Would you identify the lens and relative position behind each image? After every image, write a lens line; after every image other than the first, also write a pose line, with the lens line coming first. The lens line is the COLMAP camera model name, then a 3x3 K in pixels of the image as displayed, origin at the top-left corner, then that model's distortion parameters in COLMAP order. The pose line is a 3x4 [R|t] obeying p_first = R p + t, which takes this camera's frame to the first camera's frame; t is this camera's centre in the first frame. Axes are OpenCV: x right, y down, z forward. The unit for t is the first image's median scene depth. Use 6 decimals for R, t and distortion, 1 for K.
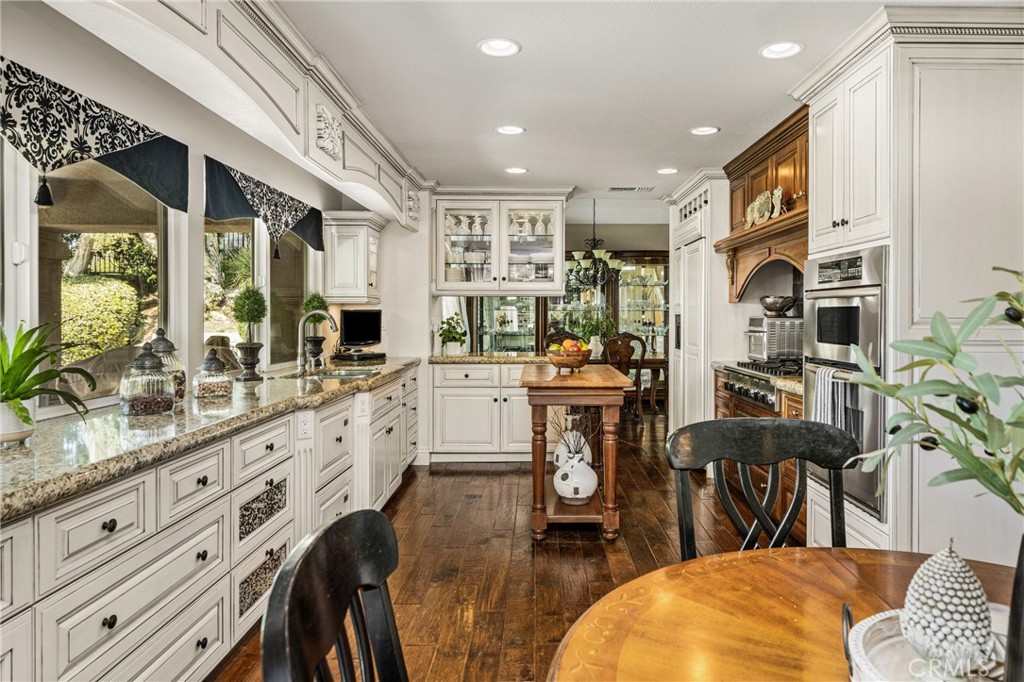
lens RADIAL K [[649.8, 0, 537.0], [0, 649.8, 318.3], [0, 0, 1]] dist [-0.002610, -0.000246]
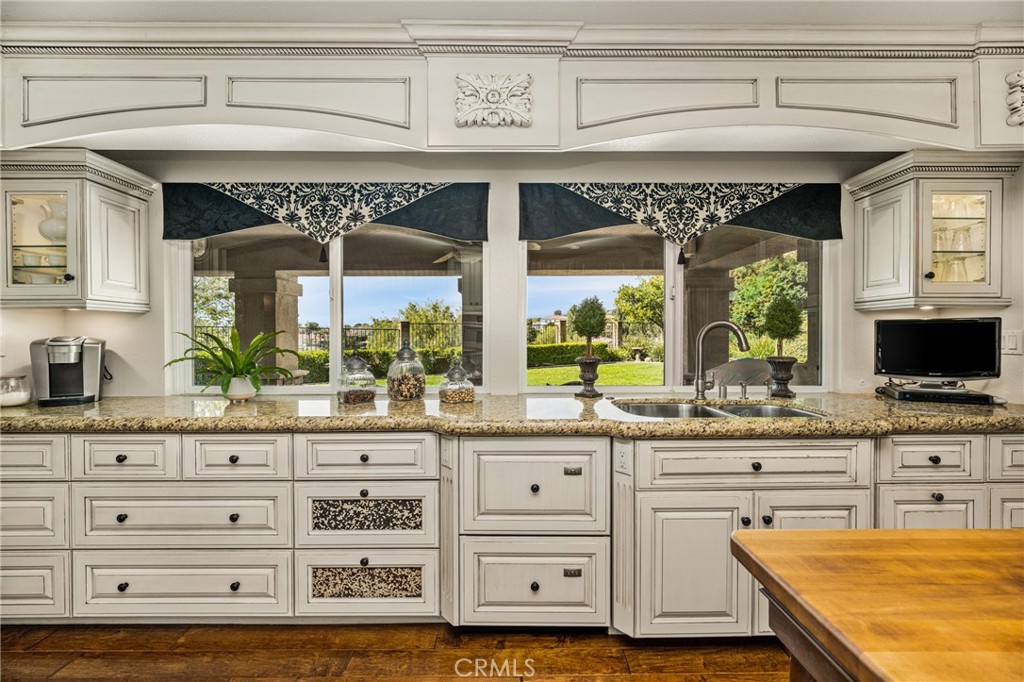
lens RADIAL K [[411.3, 0, 513.2], [0, 411.3, 339.8], [0, 0, 1]] dist [-0.000013, 0.000200]
pose [[0.004248, 0.007818, -0.999960, 0.156365], [-0.002974, 0.999965, 0.007805, 0.006115], [0.999987, 0.002941, 0.004271, 0.838226]]
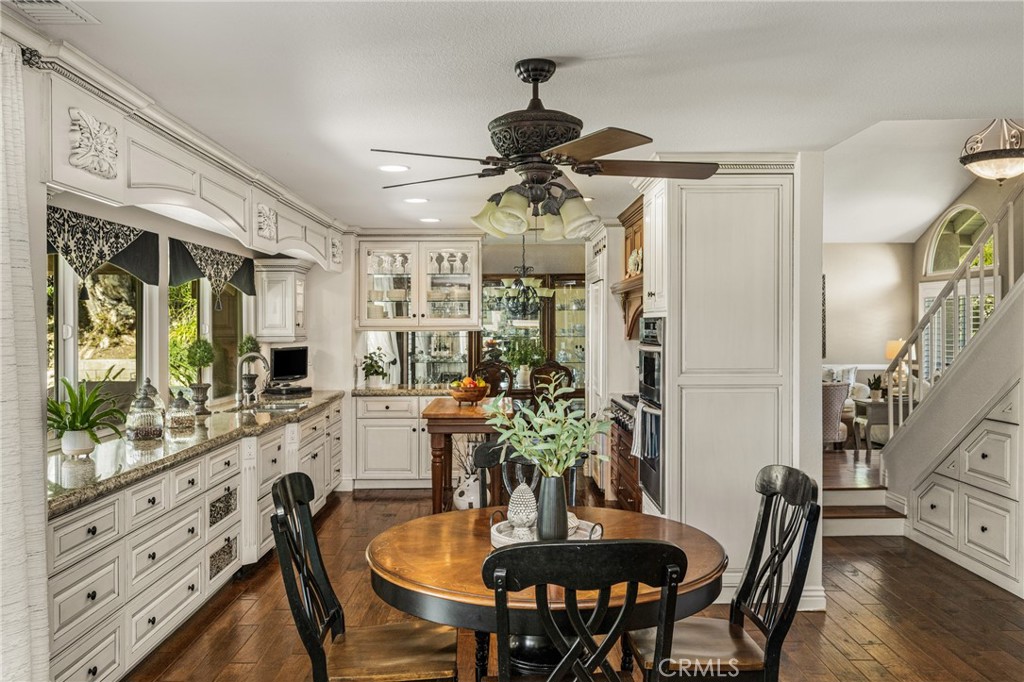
lens RADIAL K [[820.5, 0, 493.4], [0, 820.5, 312.3], [0, 0, 1]] dist [-0.001511, -0.001696]
pose [[0.999889, -0.007060, -0.013155, 0.123036], [0.006796, 0.999776, -0.020046, -0.057612], [0.013293, 0.019955, 0.999713, -0.506706]]
